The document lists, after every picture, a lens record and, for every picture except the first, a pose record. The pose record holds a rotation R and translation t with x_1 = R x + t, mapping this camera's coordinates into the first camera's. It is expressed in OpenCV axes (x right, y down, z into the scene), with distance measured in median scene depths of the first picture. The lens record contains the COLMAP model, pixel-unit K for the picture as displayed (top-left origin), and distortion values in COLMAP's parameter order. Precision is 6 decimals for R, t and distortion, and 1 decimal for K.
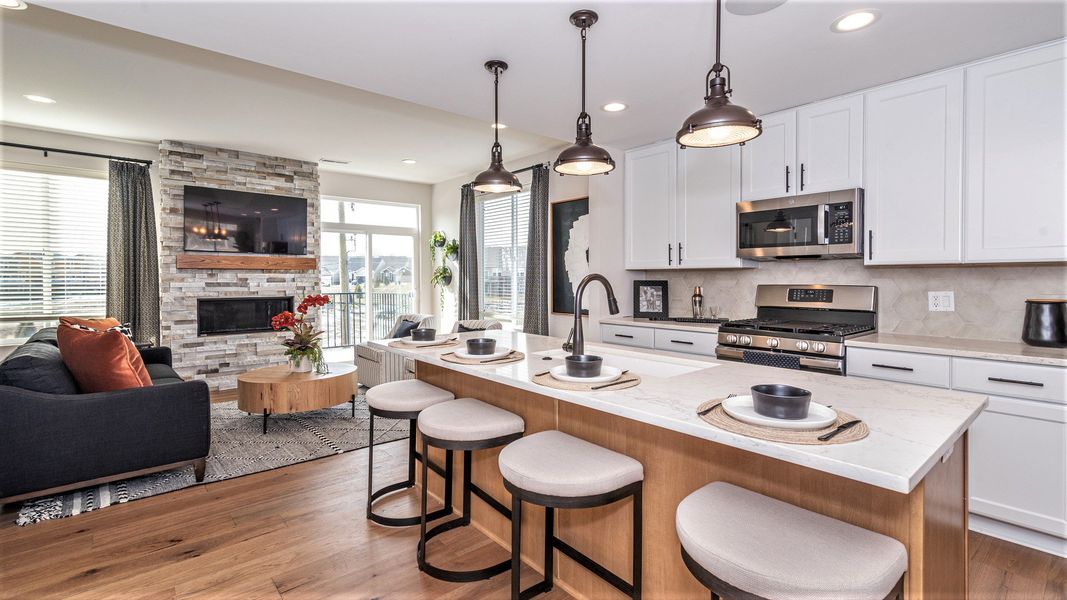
lens RADIAL K [[484.1, 0, 527.3], [0, 484.1, 282.1], [0, 0, 1]] dist [0.010136, 0.000869]
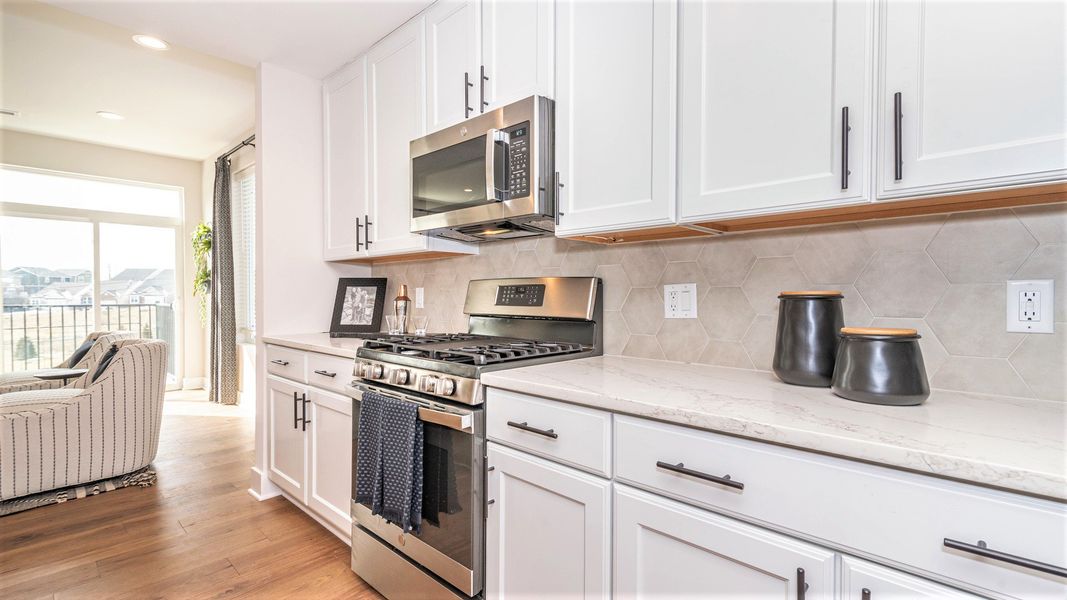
lens RADIAL K [[484.1, 0, 535.9], [0, 484.1, 299.6], [0, 0, 1]] dist [0.010136, 0.000869]
pose [[0.994088, 0.002492, 0.108548, 0.344688], [-0.002561, 0.999997, 0.000504, 0.021167], [-0.108546, -0.000779, 0.994091, 0.252473]]
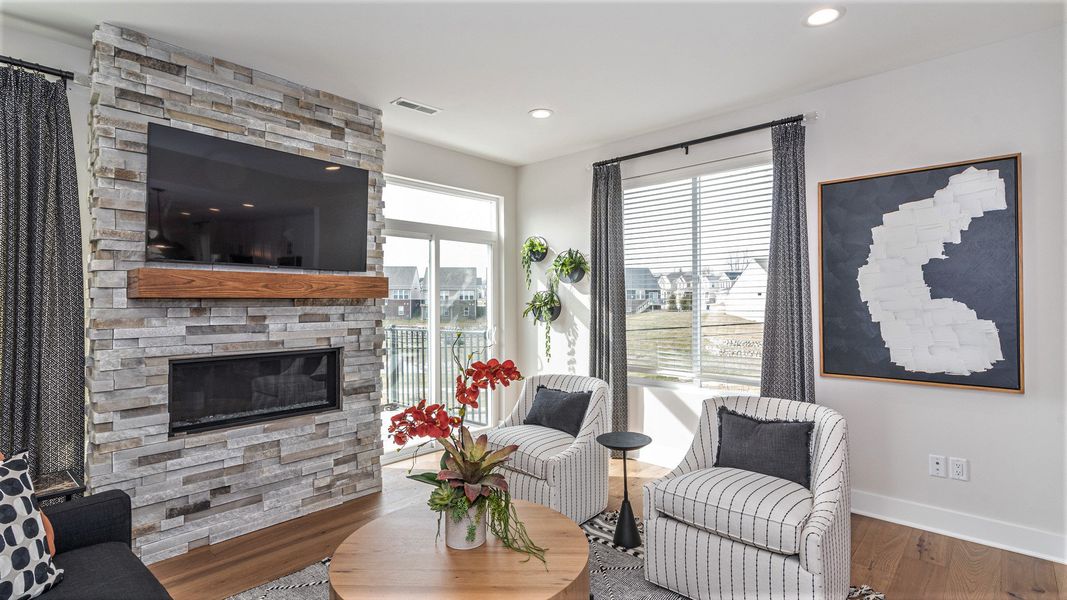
lens RADIAL K [[506.1, 0, 514.6], [0, 506.1, 293.1], [0, 0, 1]] dist [0.008912, -0.000420]
pose [[0.994182, 0.000299, 0.107714, -0.391839], [0.002184, 0.999735, -0.022933, -0.020240], [-0.107692, 0.023035, 0.993917, 0.459317]]
